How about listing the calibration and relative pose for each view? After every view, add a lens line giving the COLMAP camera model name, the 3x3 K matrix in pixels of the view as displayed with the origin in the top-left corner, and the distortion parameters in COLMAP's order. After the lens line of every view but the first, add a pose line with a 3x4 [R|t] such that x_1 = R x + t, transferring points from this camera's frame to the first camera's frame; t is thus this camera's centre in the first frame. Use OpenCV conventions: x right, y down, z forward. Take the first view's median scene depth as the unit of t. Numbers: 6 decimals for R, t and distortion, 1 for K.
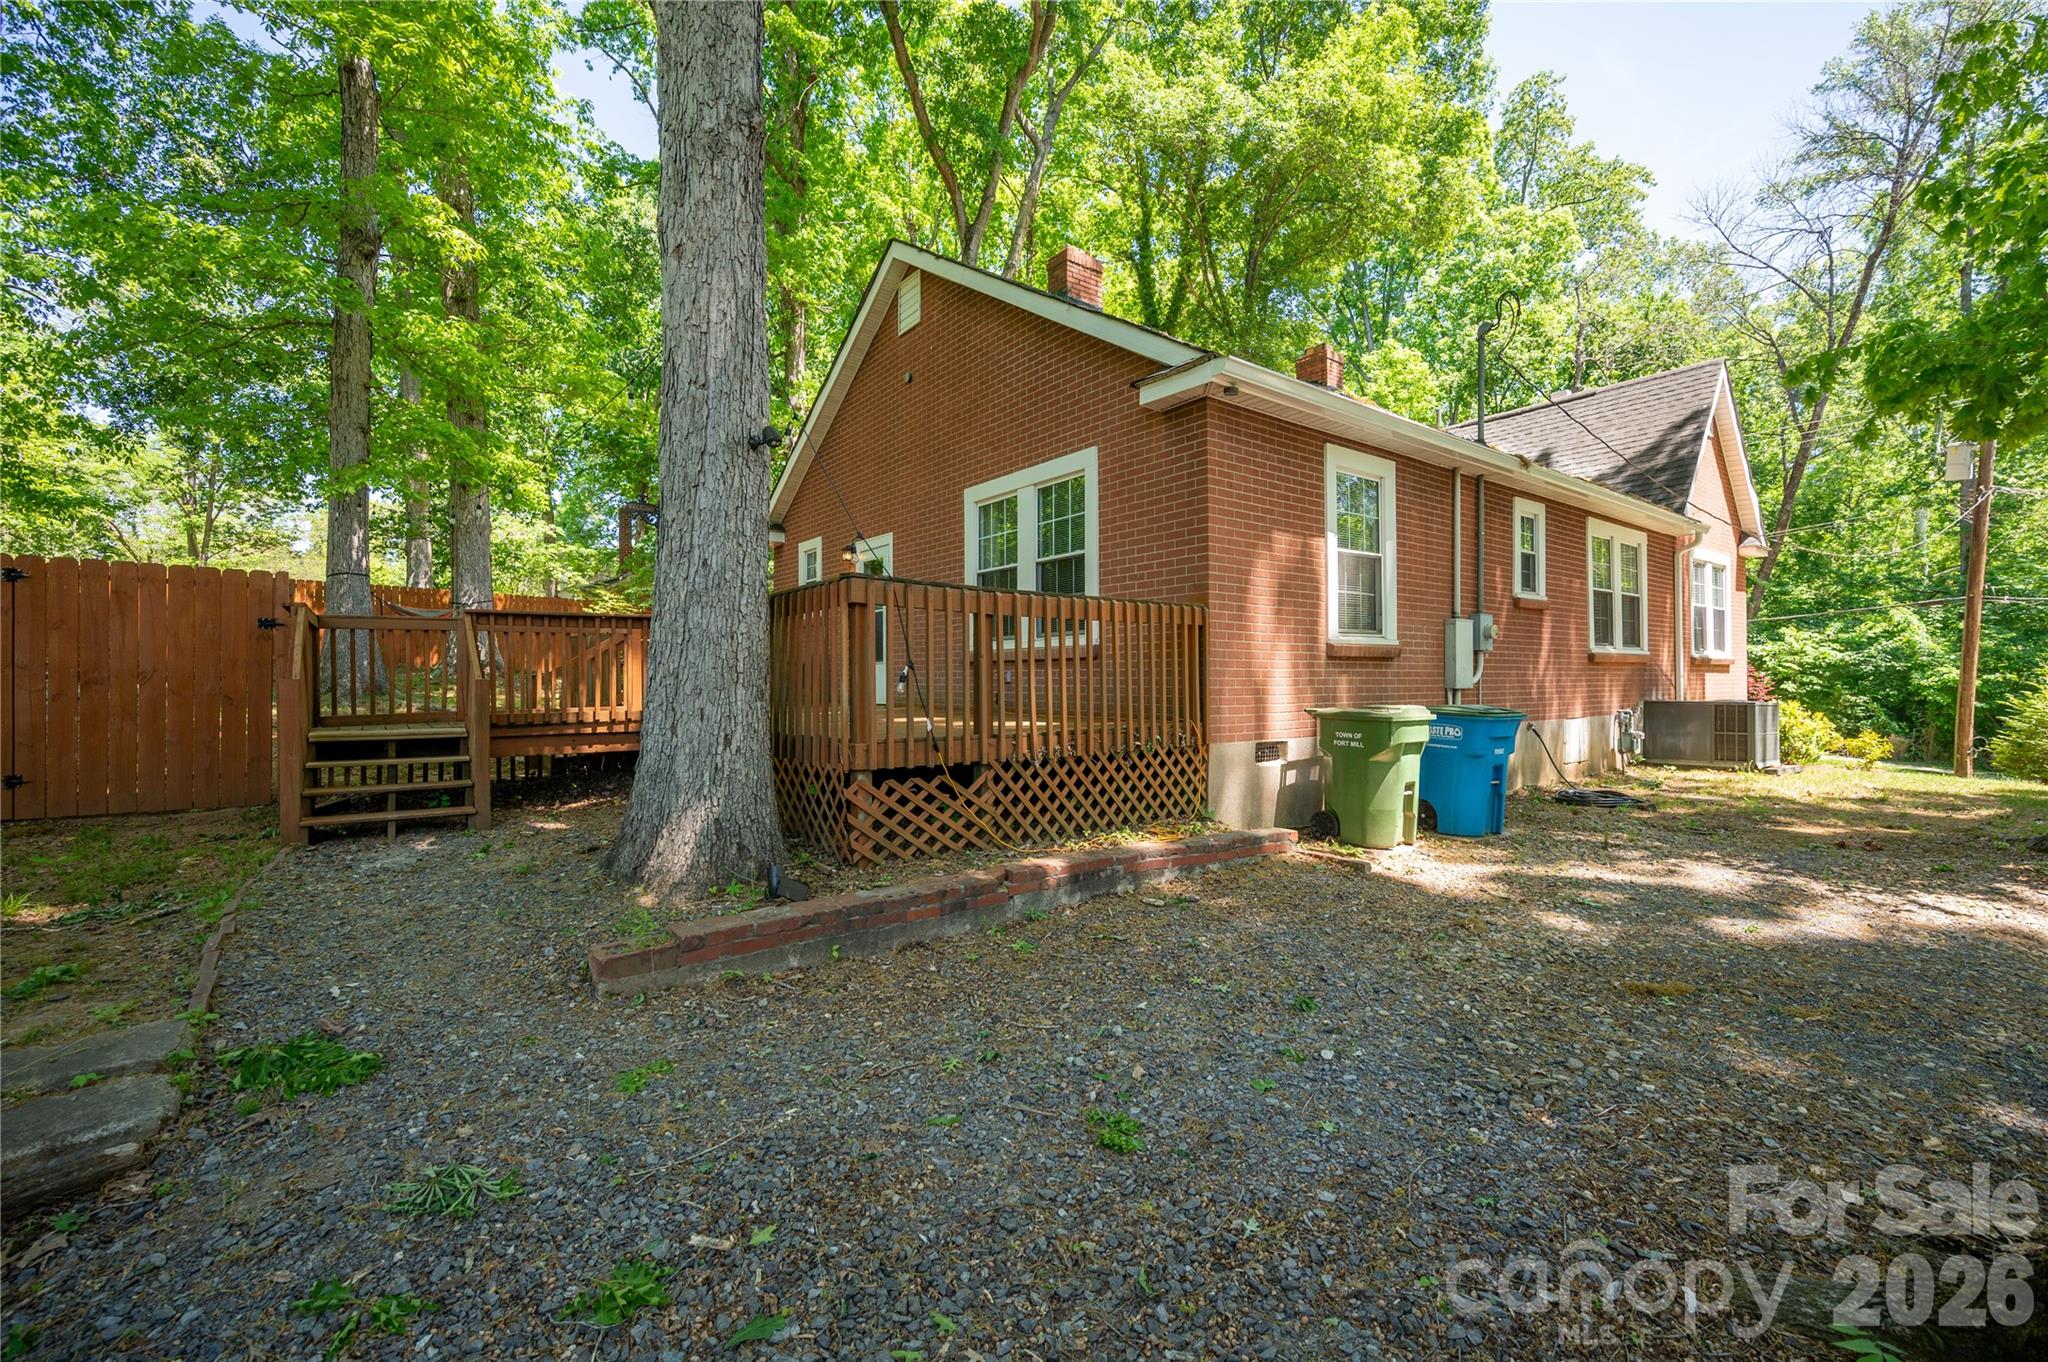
lens RADIAL K [[827.3, 0, 1034.3], [0, 827.3, 677.7], [0, 0, 1]] dist [-0.003386, -0.000820]
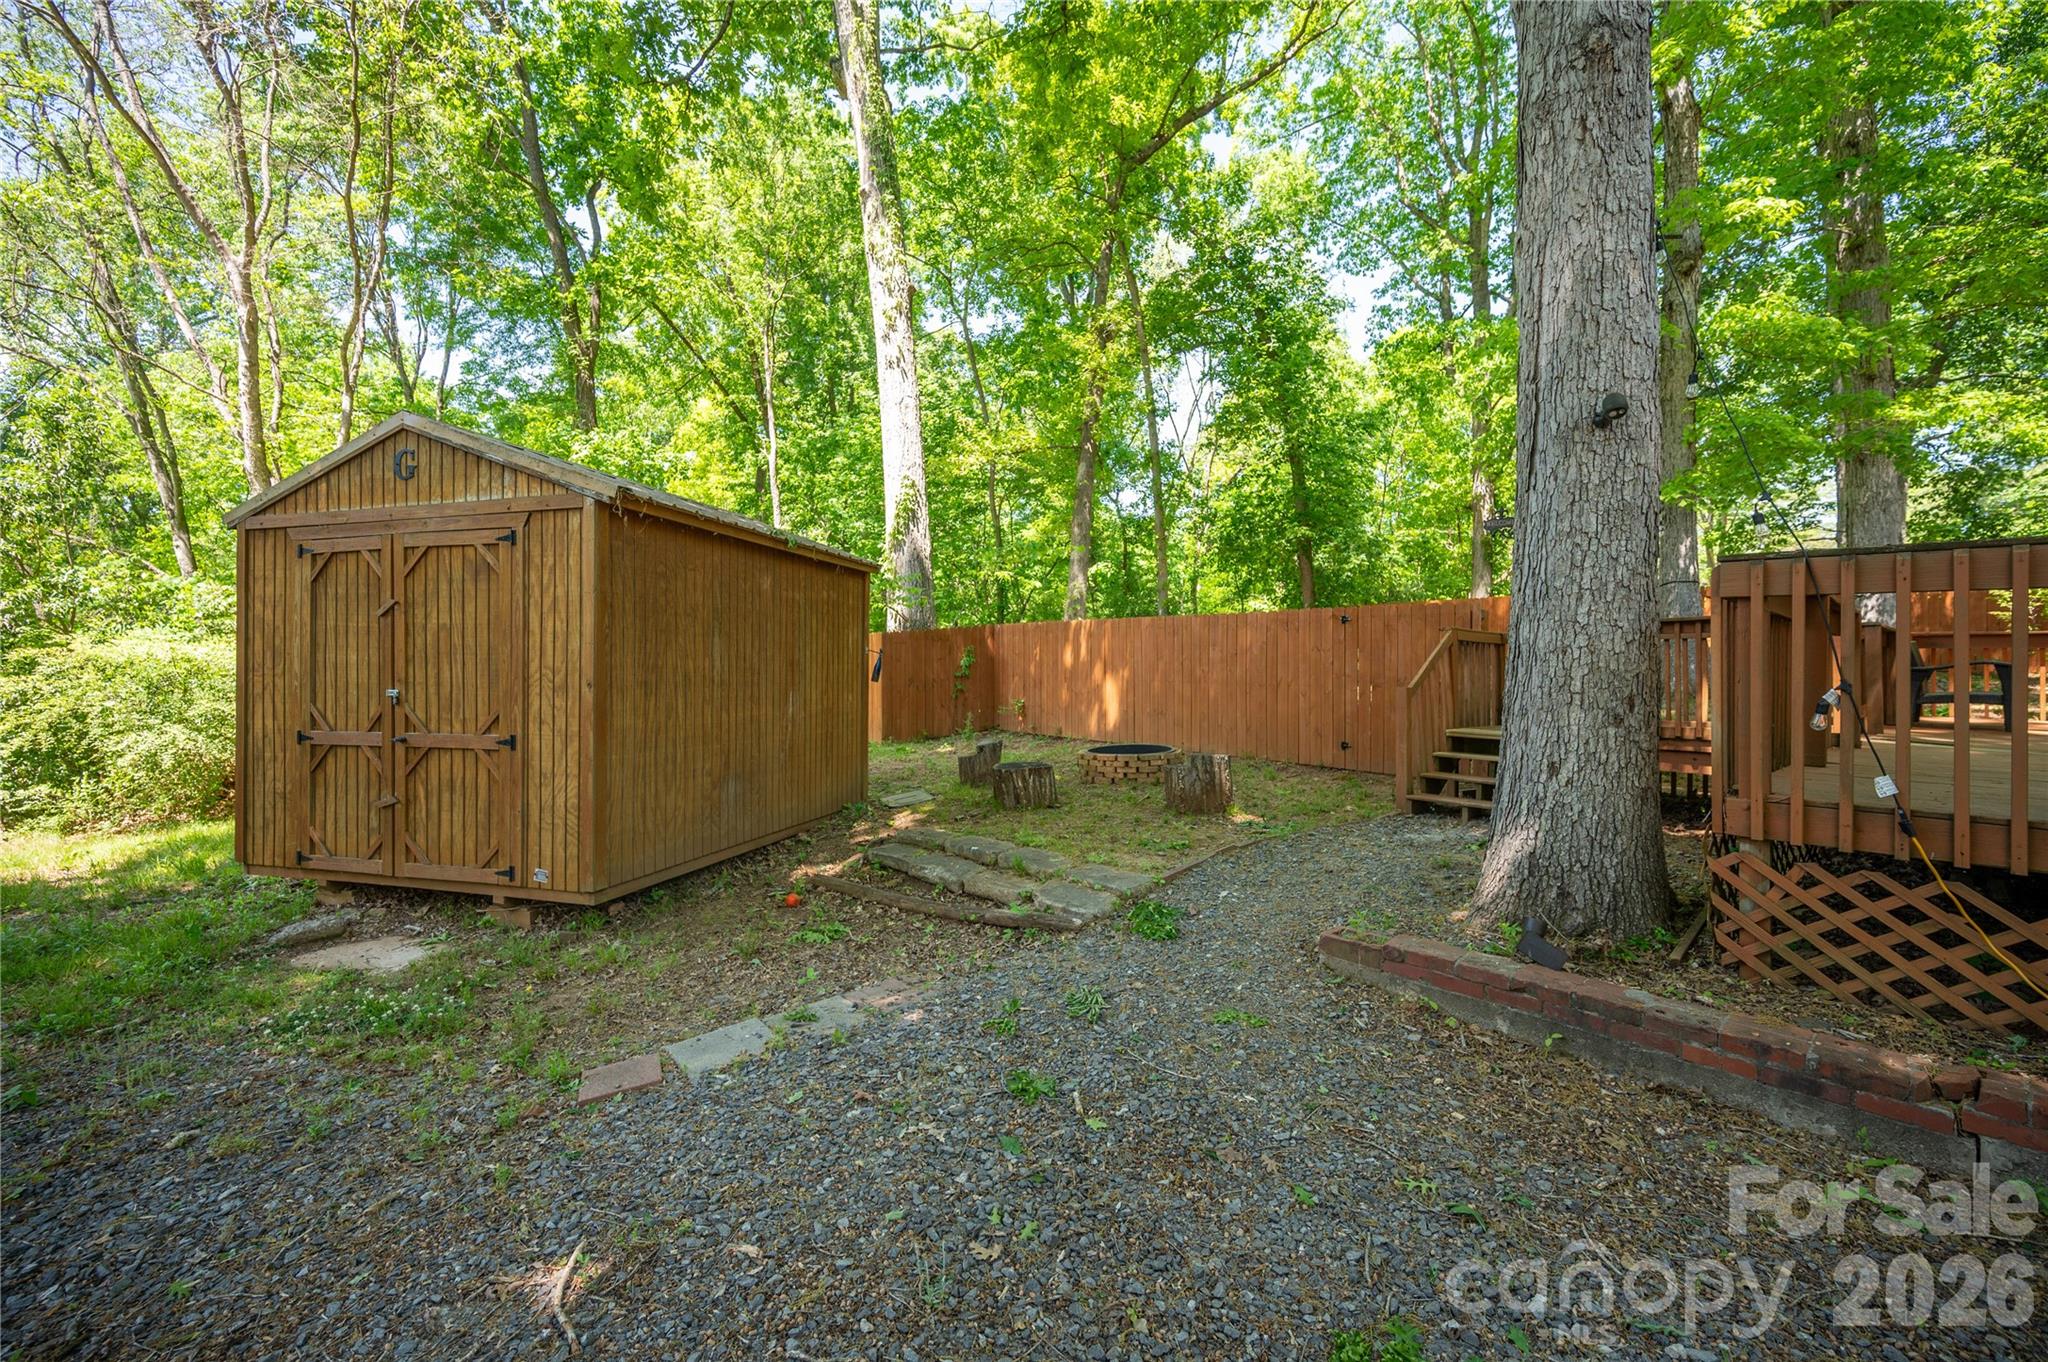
lens RADIAL K [[827.3, 0, 1043.3], [0, 827.3, 671.9], [0, 0, 1]] dist [-0.003386, -0.000820]
pose [[0.071458, 0.004644, -0.997433, 0.433462], [-0.009537, 0.999947, 0.003972, -0.024386], [0.997398, 0.009228, 0.071498, 0.356622]]
